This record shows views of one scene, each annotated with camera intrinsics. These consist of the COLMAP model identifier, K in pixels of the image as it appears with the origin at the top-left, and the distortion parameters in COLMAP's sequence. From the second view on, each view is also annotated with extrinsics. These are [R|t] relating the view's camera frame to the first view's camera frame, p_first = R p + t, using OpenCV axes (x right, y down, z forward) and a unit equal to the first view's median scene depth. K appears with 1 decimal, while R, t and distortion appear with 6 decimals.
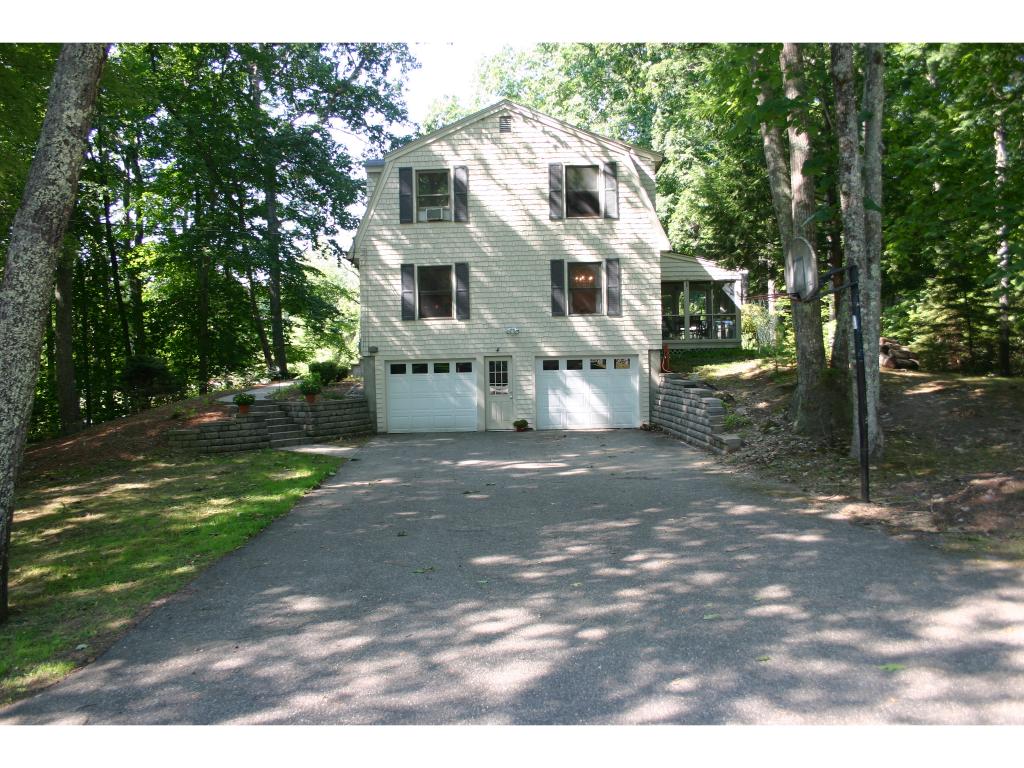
lens RADIAL K [[810.1, 0, 512.0], [0, 810.1, 384.0], [0, 0, 1]] dist [-0.005889, -0.001759]
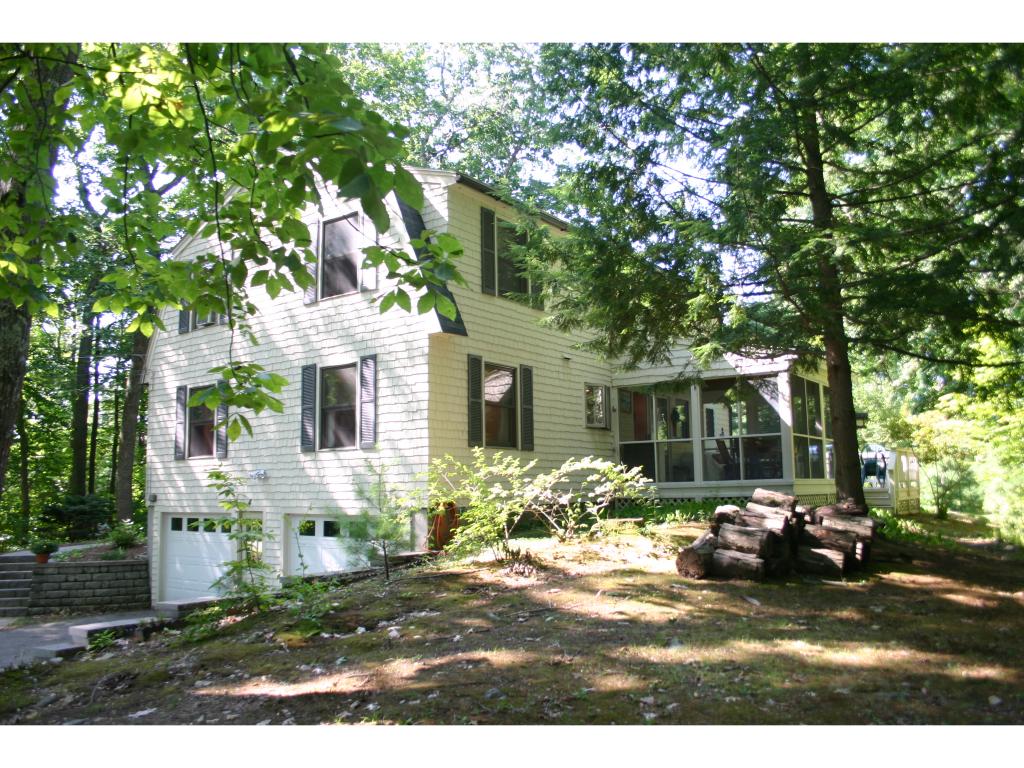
lens RADIAL K [[810.1, 0, 512.0], [0, 810.1, 384.0], [0, 0, 1]] dist [-0.005889, -0.001759]
pose [[0.762186, -0.073371, -0.643186, 0.594835], [-0.029313, 0.988626, -0.147513, -0.045669], [0.646694, 0.131286, 0.751366, 0.609552]]
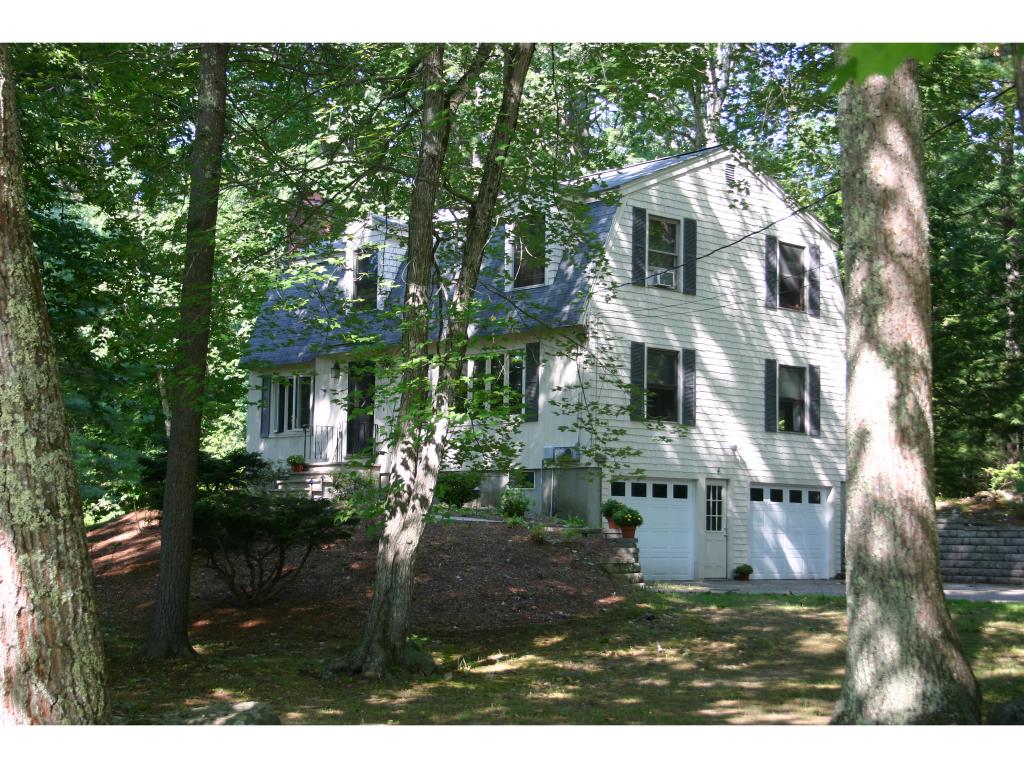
lens RADIAL K [[1598.7, 0, 512.0], [0, 1598.7, 384.0], [0, 0, 1]] dist [-0.006683, -0.005373]
pose [[0.729018, 0.095087, 0.677858, -1.159808], [-0.043325, 0.994729, -0.092942, 0.023452], [-0.683122, 0.038388, 0.729295, 0.052825]]
